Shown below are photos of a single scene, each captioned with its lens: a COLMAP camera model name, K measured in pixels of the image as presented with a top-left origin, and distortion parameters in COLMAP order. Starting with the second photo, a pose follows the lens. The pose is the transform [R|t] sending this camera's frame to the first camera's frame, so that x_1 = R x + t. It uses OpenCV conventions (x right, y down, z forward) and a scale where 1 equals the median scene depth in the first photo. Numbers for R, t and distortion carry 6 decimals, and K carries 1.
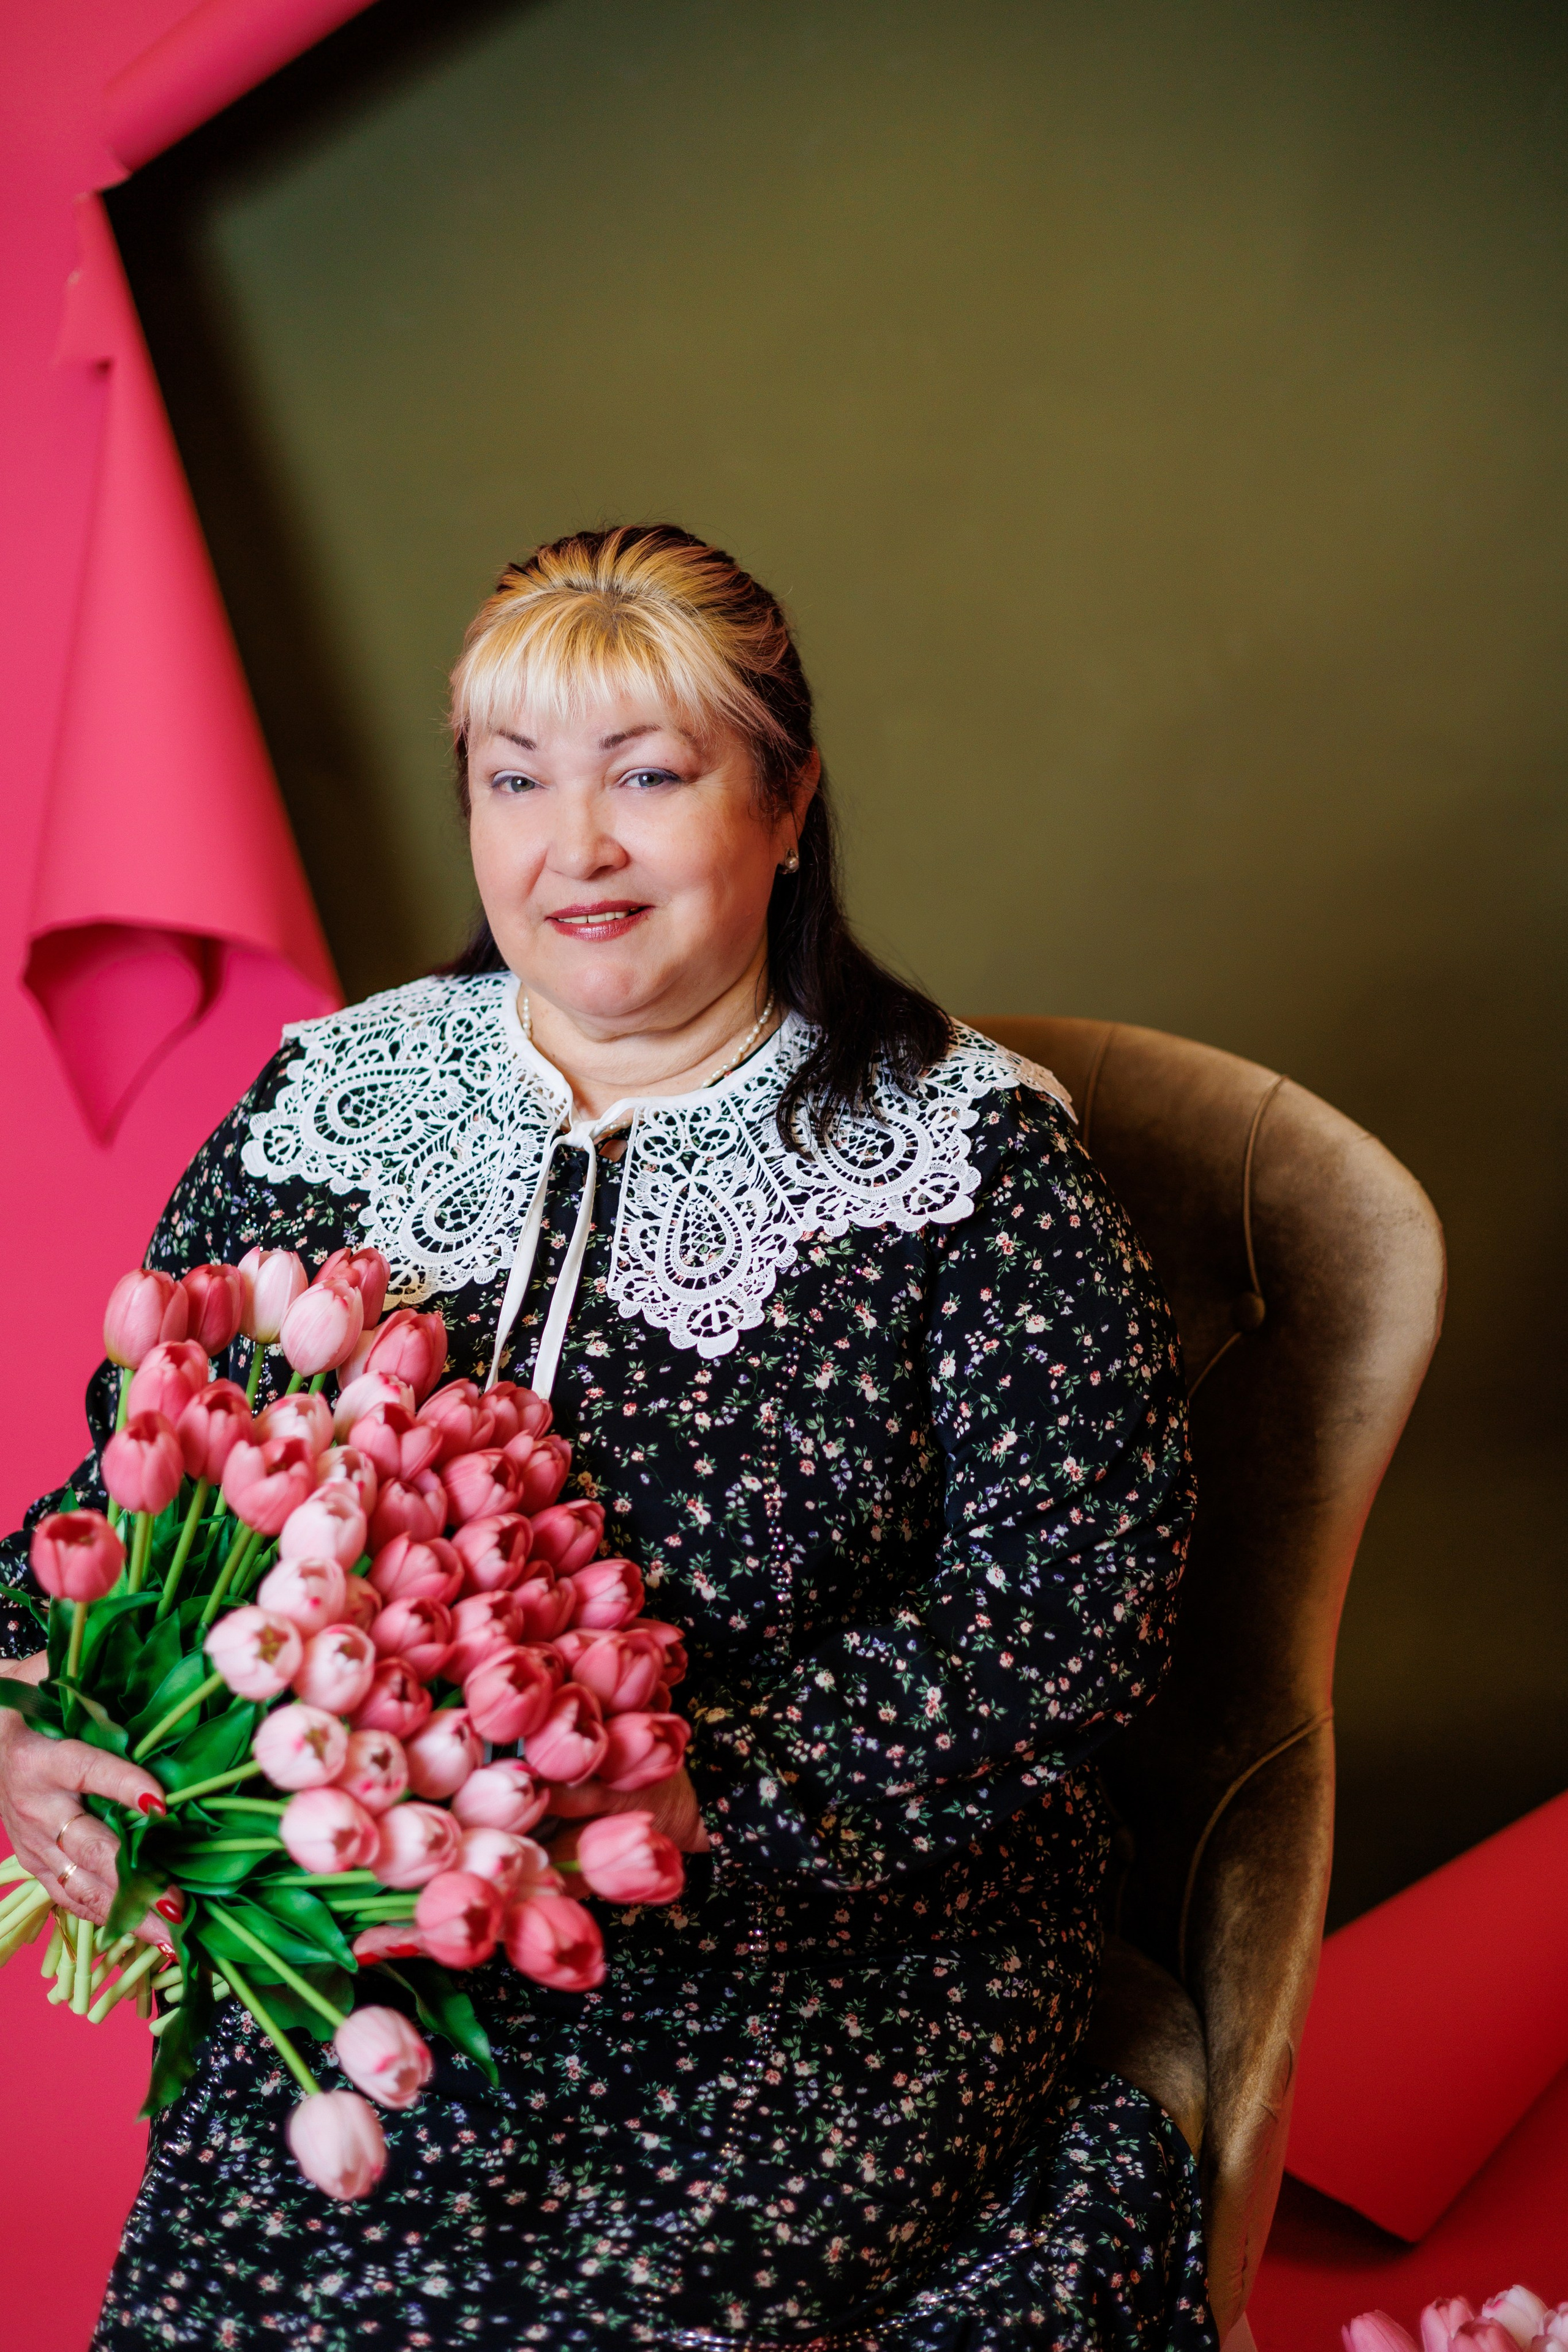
lens RADIAL K [[3382.1, 0, 727.7], [0, 3382.1, 1127.1], [0, 0, 1]] dist [-0.006730, 0.000000]
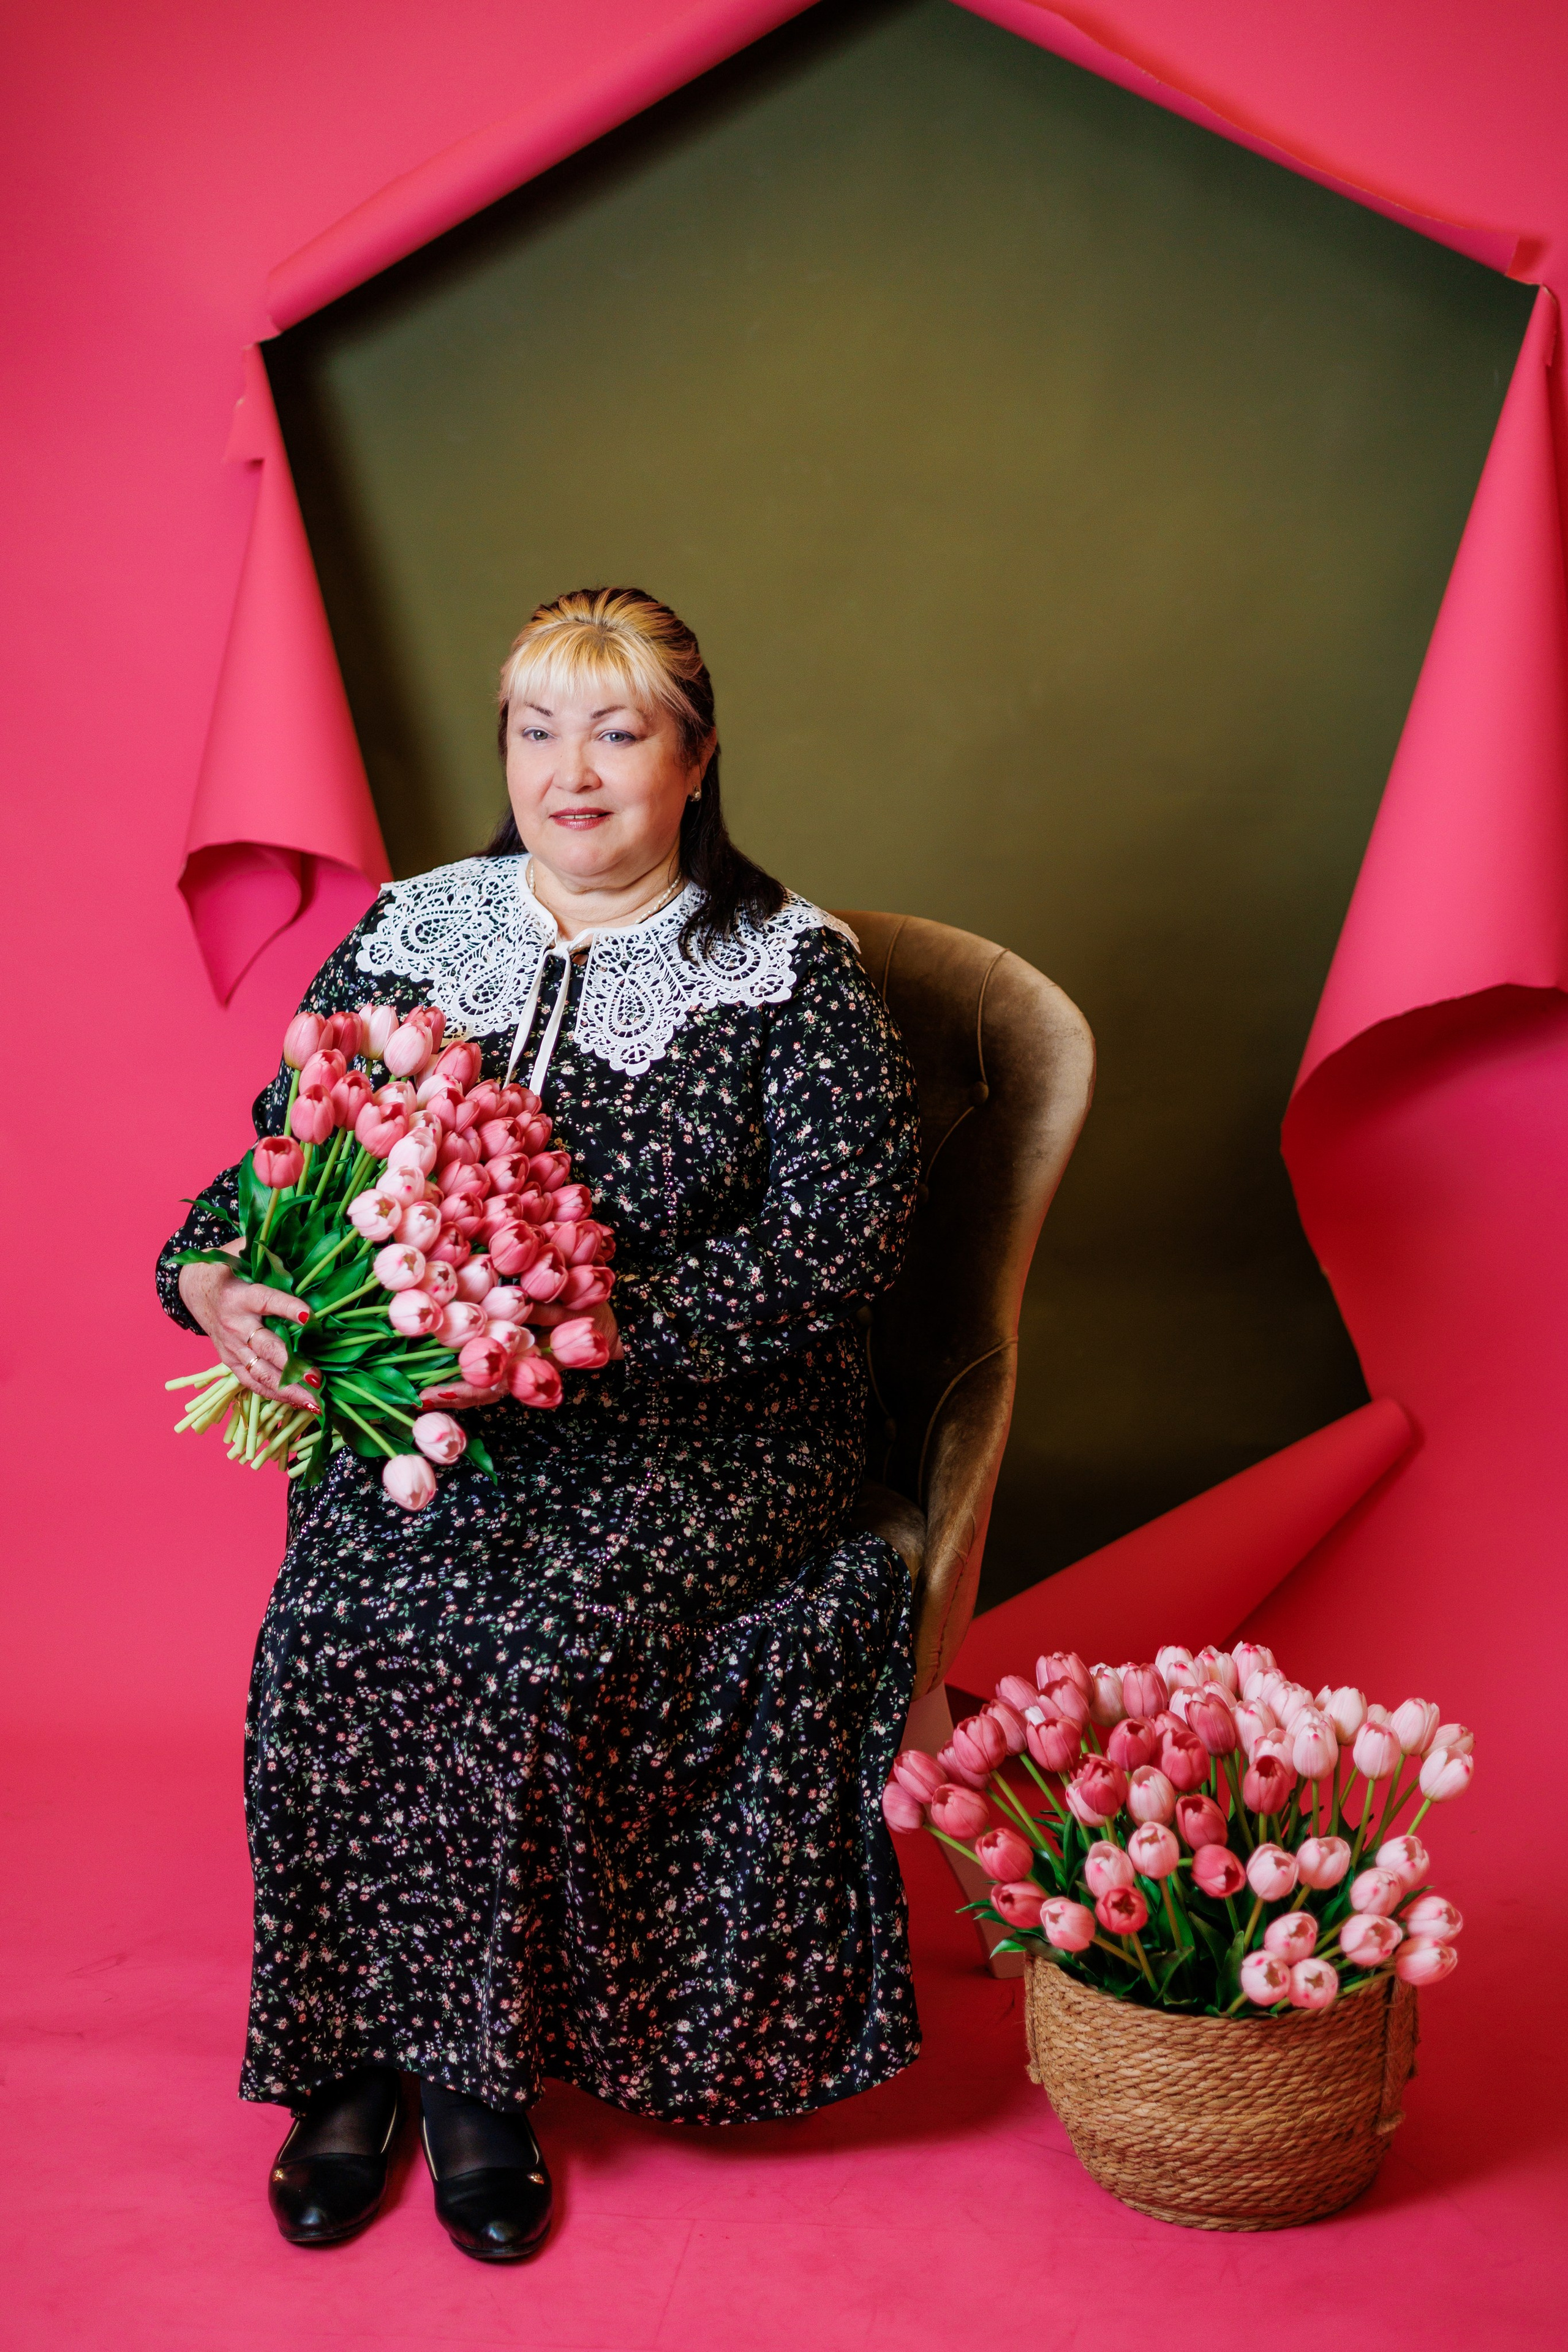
lens RADIAL K [[3382.1, 0, 778.4], [0, 3382.1, 1201.7], [0, 0, 1]] dist [-0.006730, 0.000000]
pose [[0.999678, 0.024996, 0.004392, 0.061986], [-0.025020, 0.999671, 0.005599, 0.118965], [-0.004251, -0.005707, 0.999975, -0.700518]]
